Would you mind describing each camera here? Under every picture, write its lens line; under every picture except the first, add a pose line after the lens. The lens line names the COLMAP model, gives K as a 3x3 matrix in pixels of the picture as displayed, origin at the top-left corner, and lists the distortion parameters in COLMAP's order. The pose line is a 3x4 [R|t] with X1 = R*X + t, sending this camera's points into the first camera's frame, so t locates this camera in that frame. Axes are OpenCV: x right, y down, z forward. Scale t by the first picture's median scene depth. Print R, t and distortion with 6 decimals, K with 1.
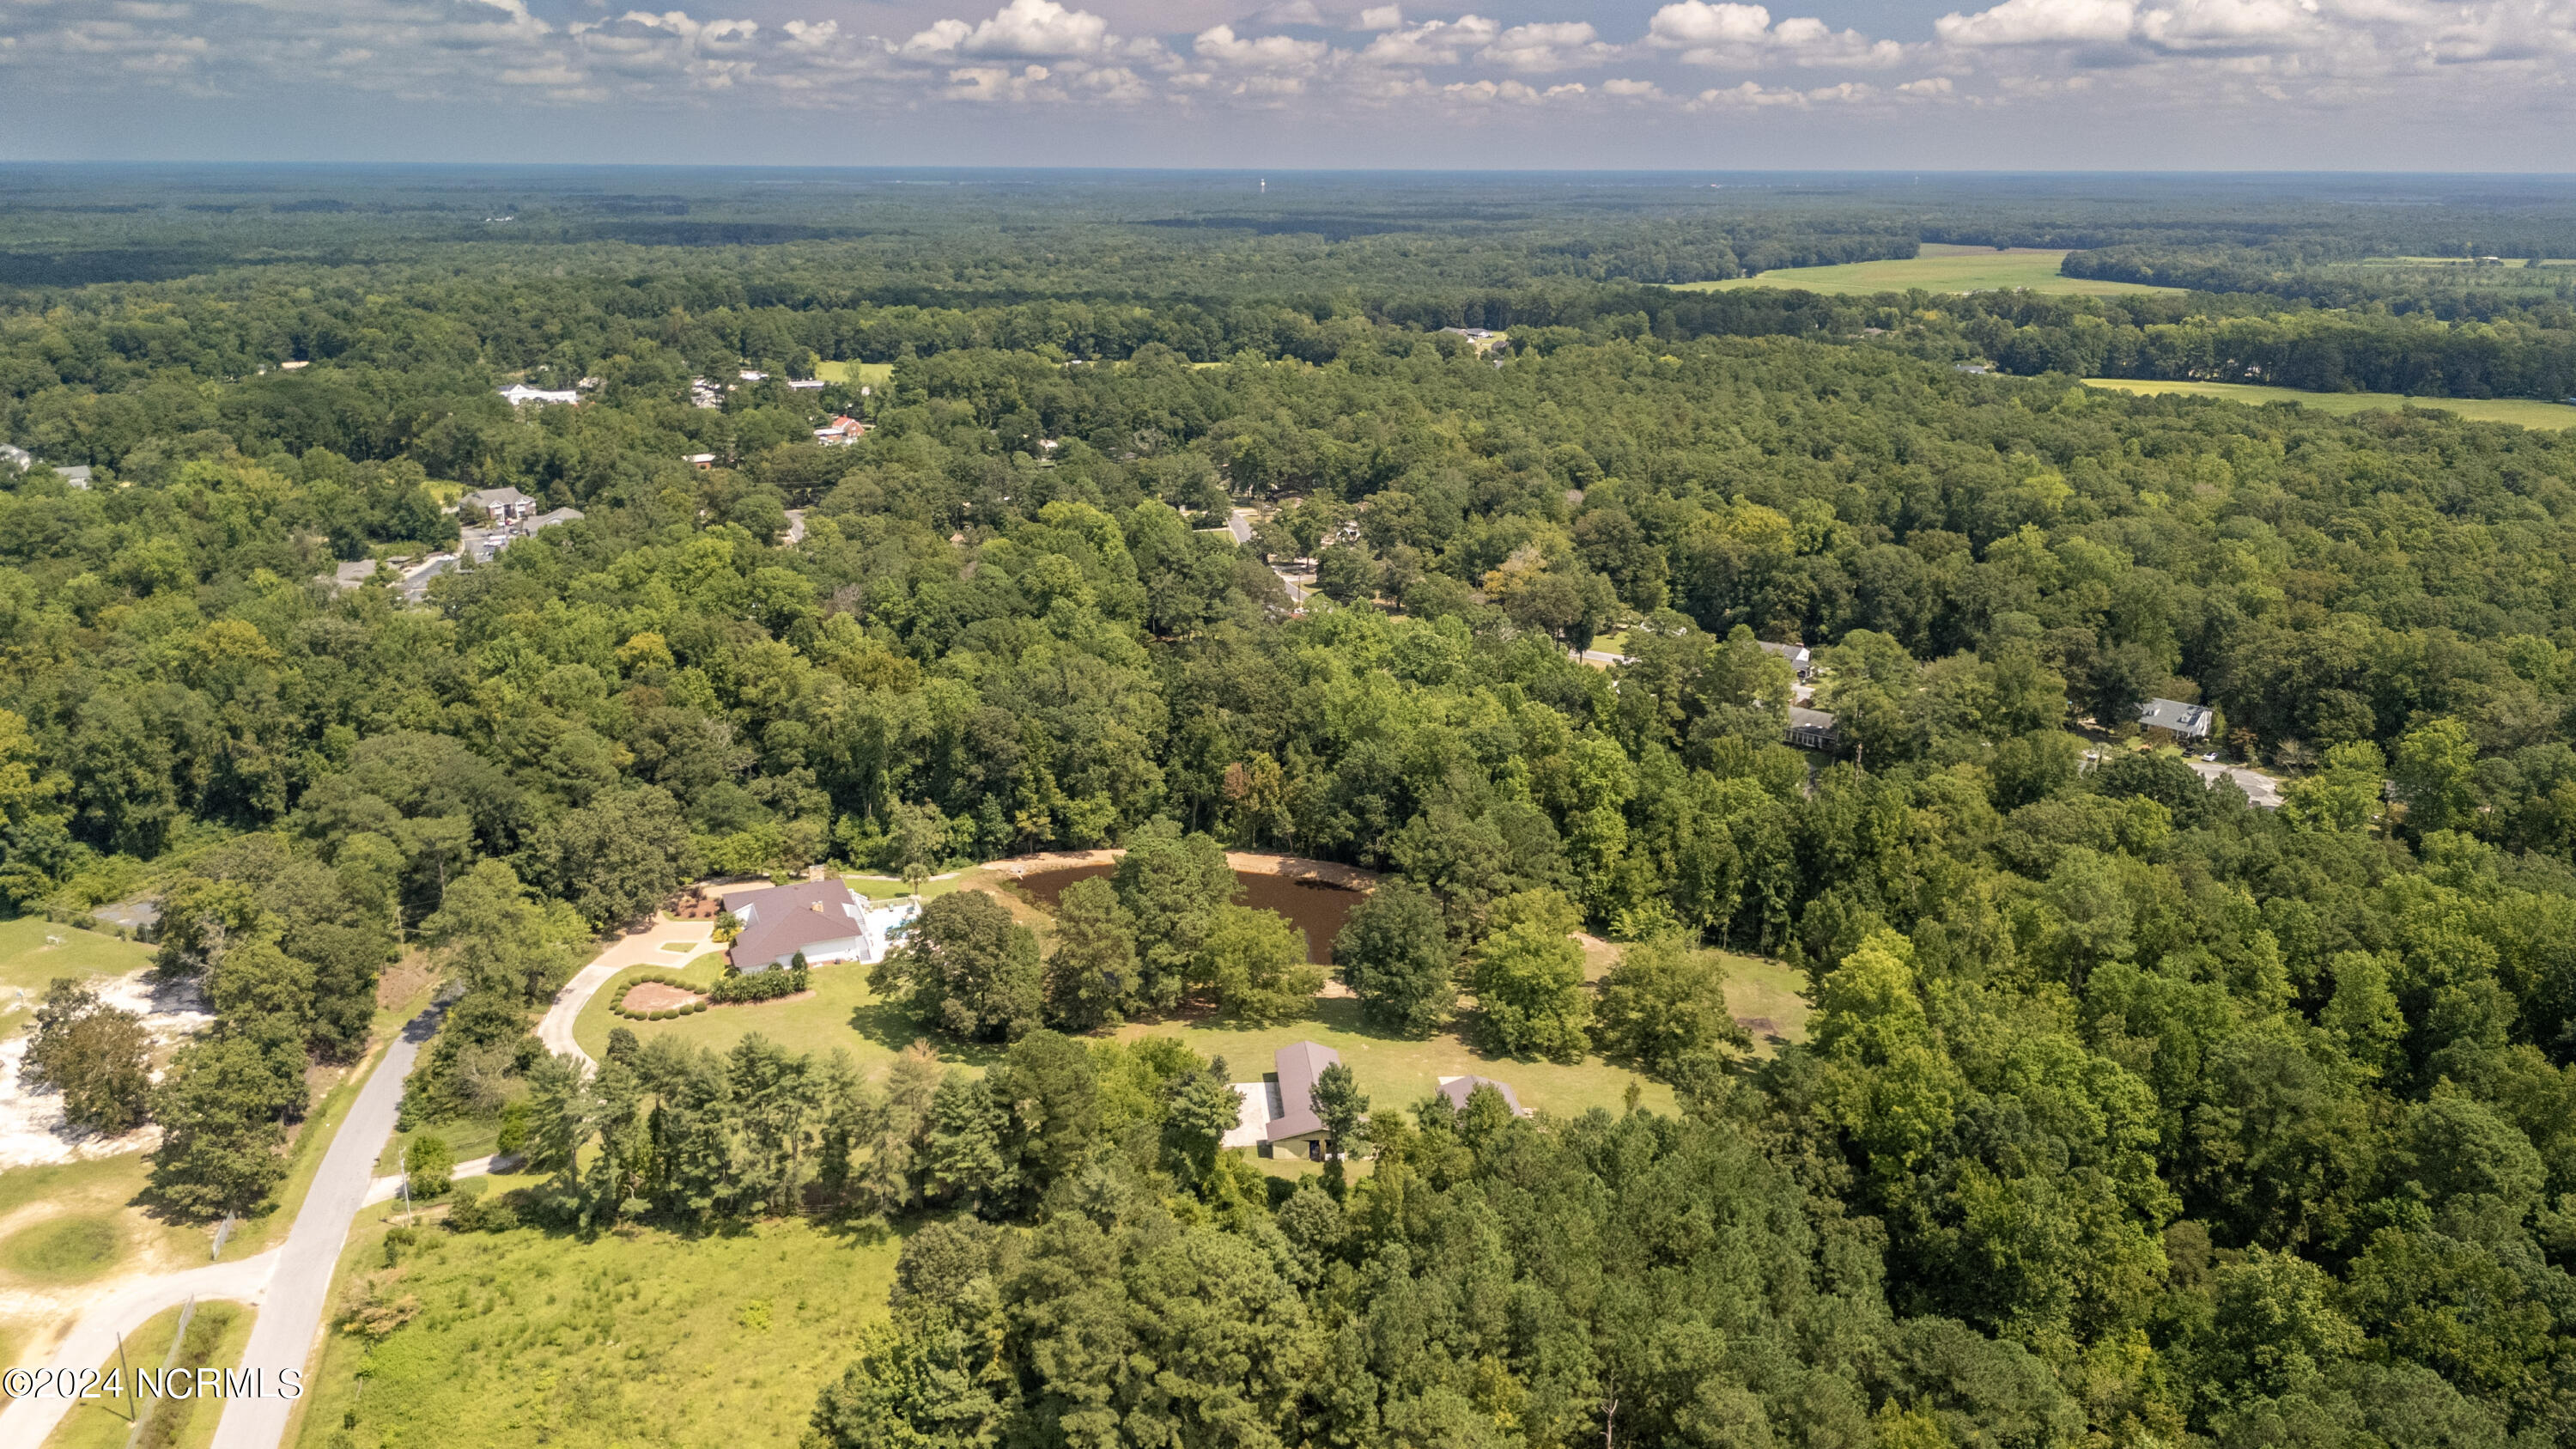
lens RADIAL K [[1890.7, 0, 1280.1], [0, 1890.7, 725.6], [0, 0, 1]] dist [0.047440, -0.041787]
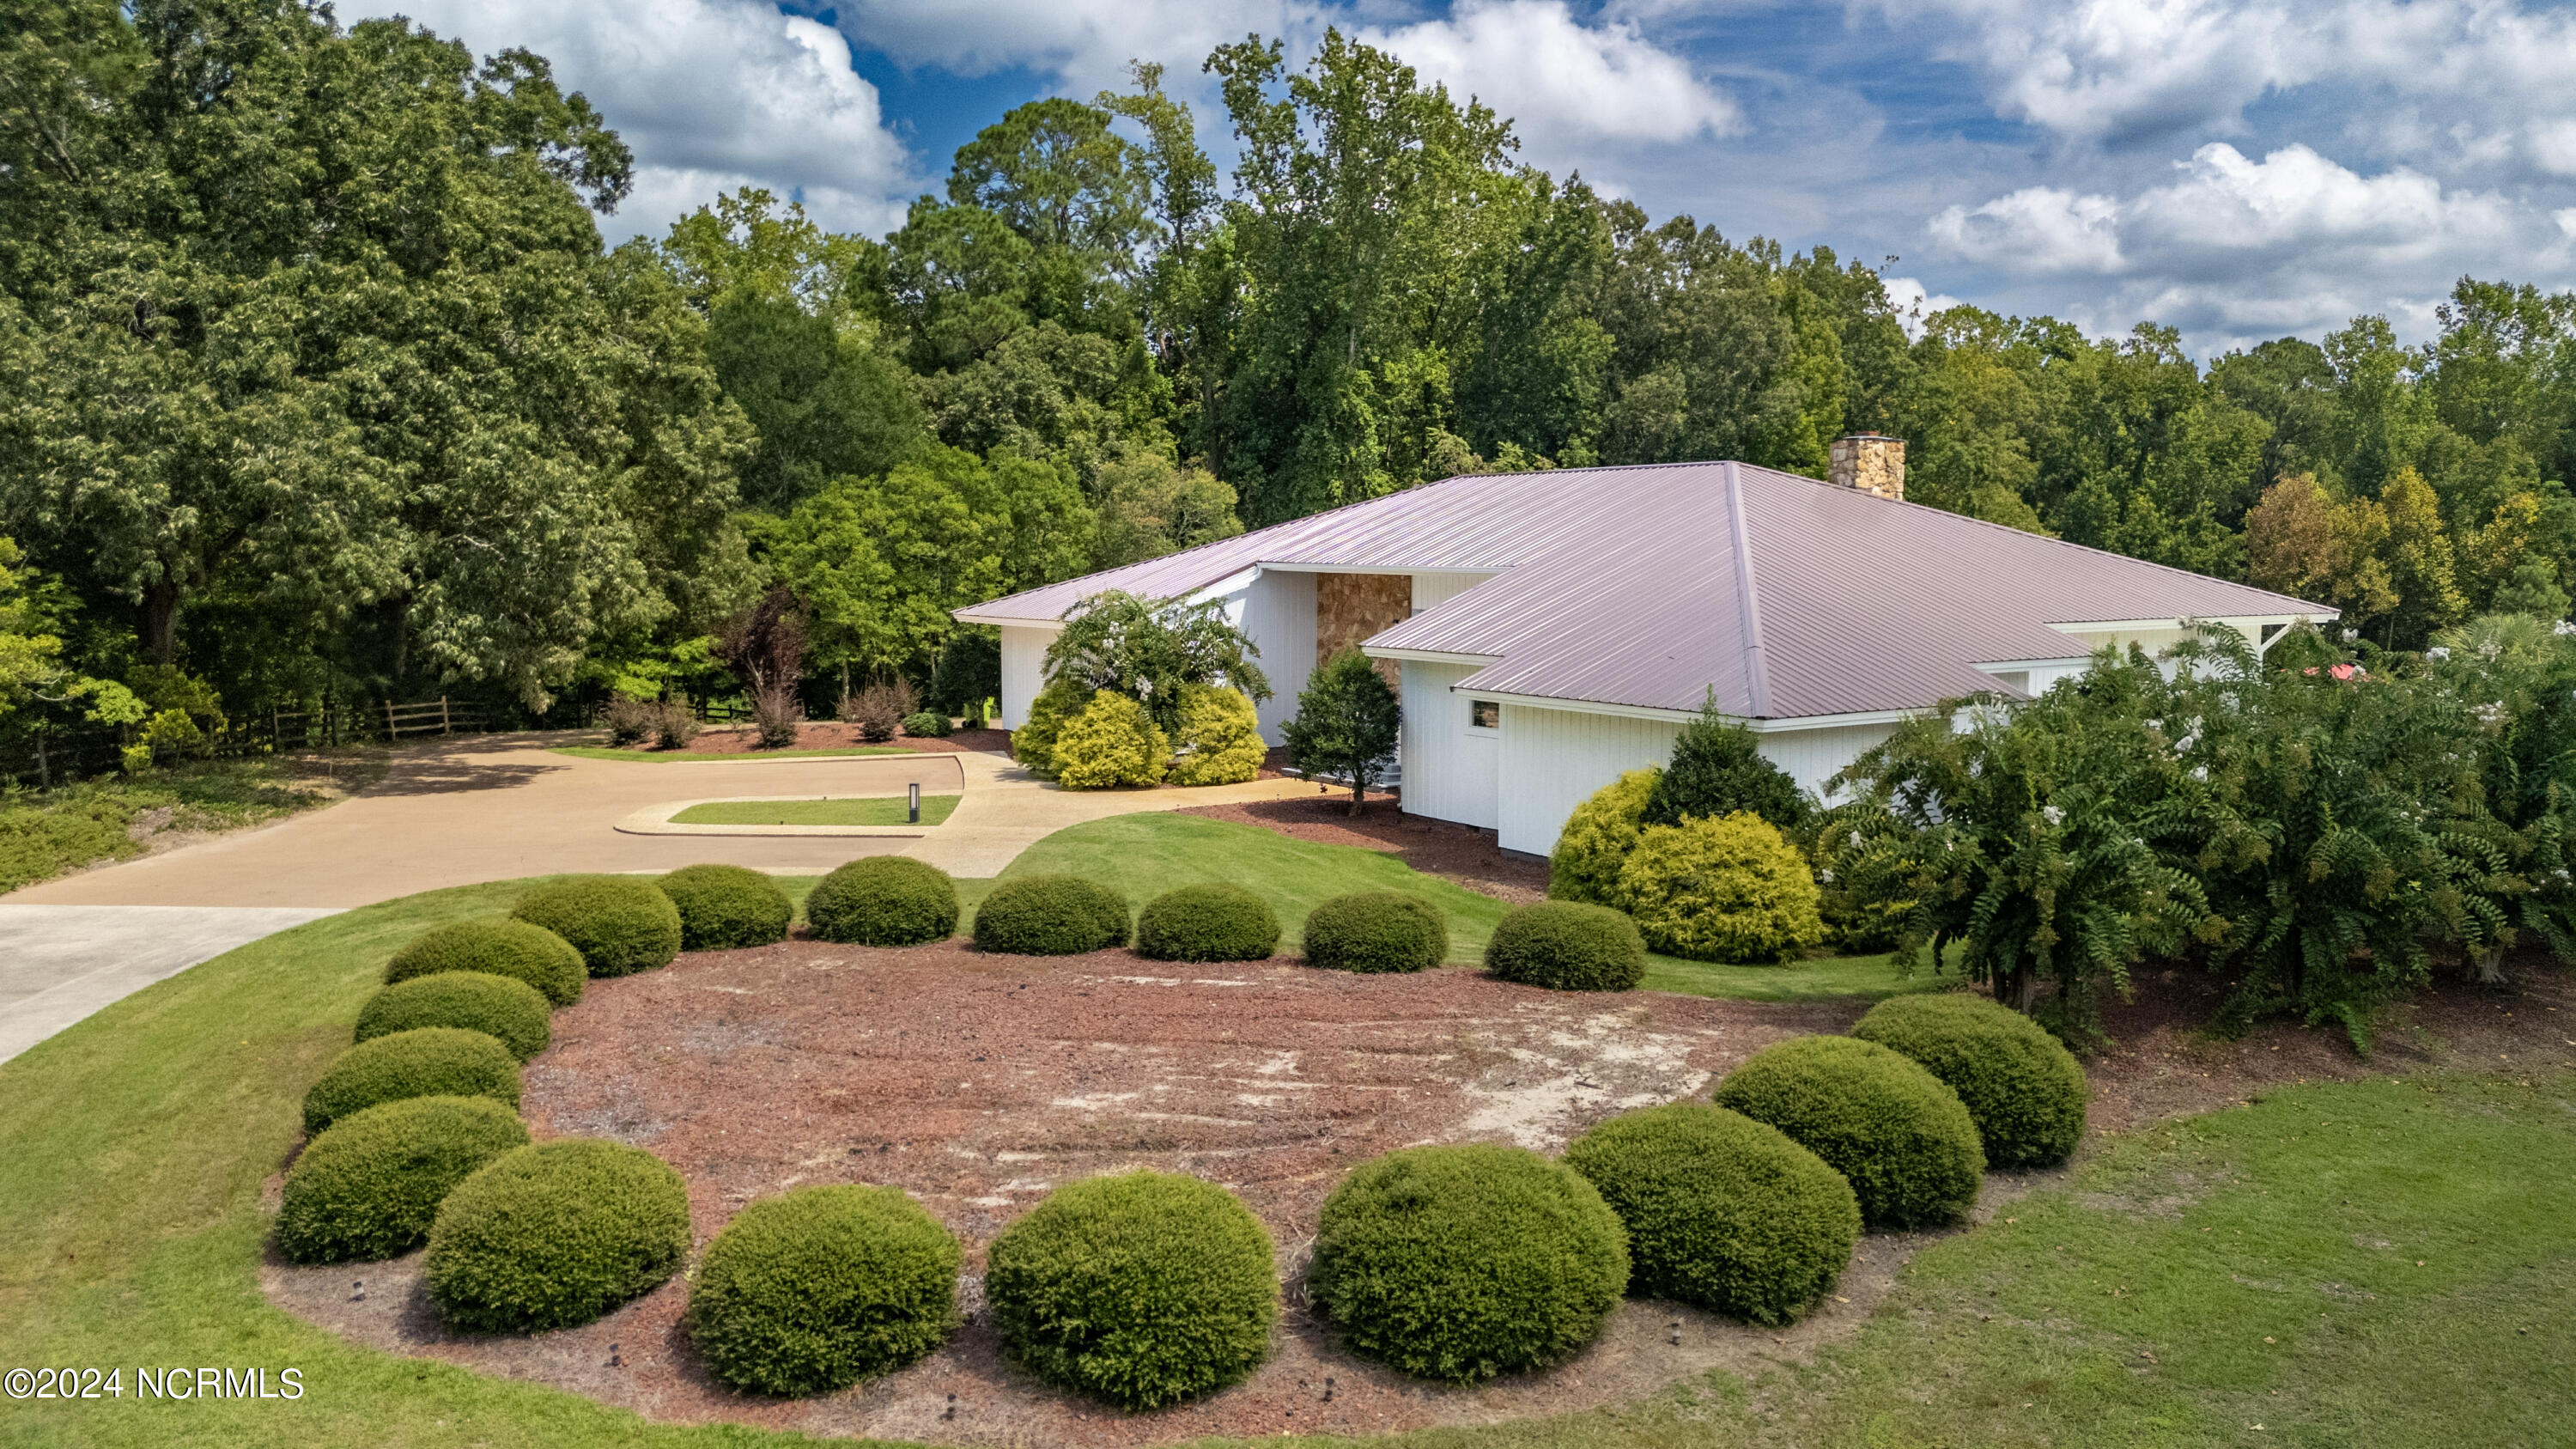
lens RADIAL K [[1890.7, 0, 1280.1], [0, 1890.7, 725.6], [0, 0, 1]] dist [0.047440, -0.041787]
pose [[0.981028, -0.026173, 0.192092, -0.264628], [0.063104, 0.979996, -0.188748, 0.116622], [-0.183309, 0.197289, 0.963055, 0.750643]]
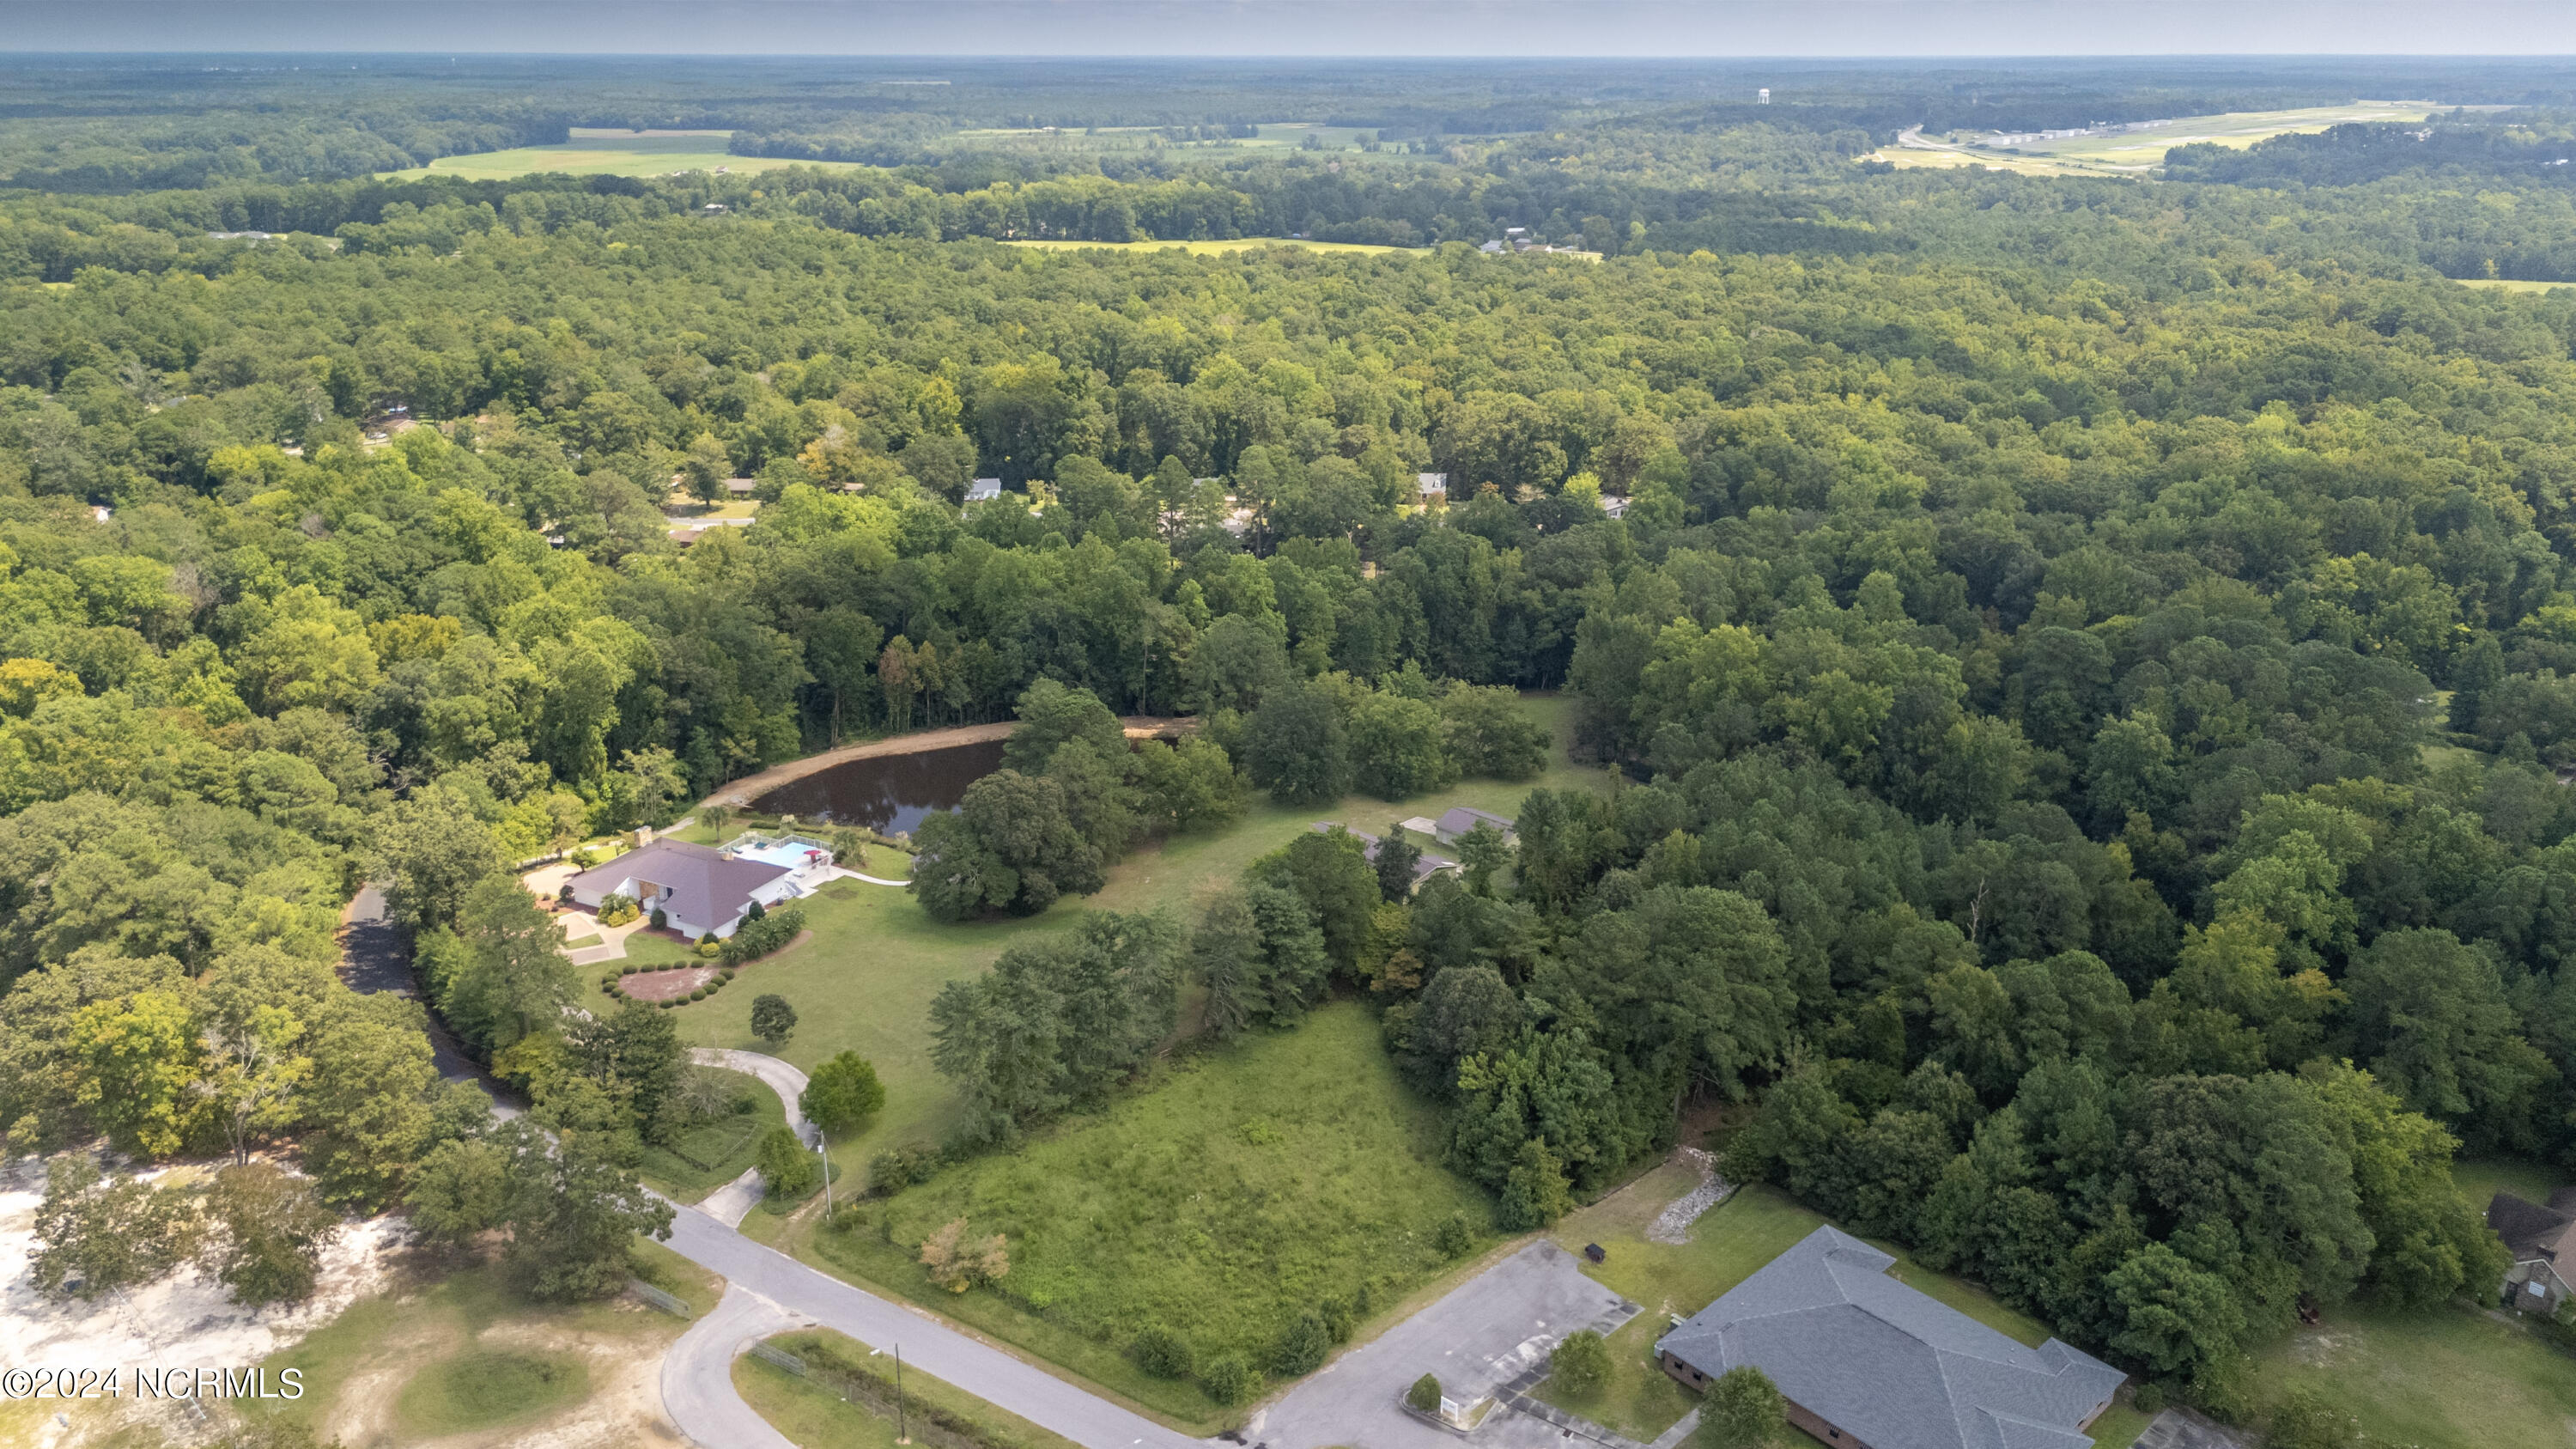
lens RADIAL K [[1884.9, 0, 1276.9], [0, 1884.9, 722.6], [0, 0, 1]] dist [0.093323, -0.140769]
pose [[0.763798, -0.222985, 0.605714, -0.497885], [0.190070, 0.974522, 0.119080, -0.022983], [-0.616835, 0.024175, 0.786721, 0.089205]]
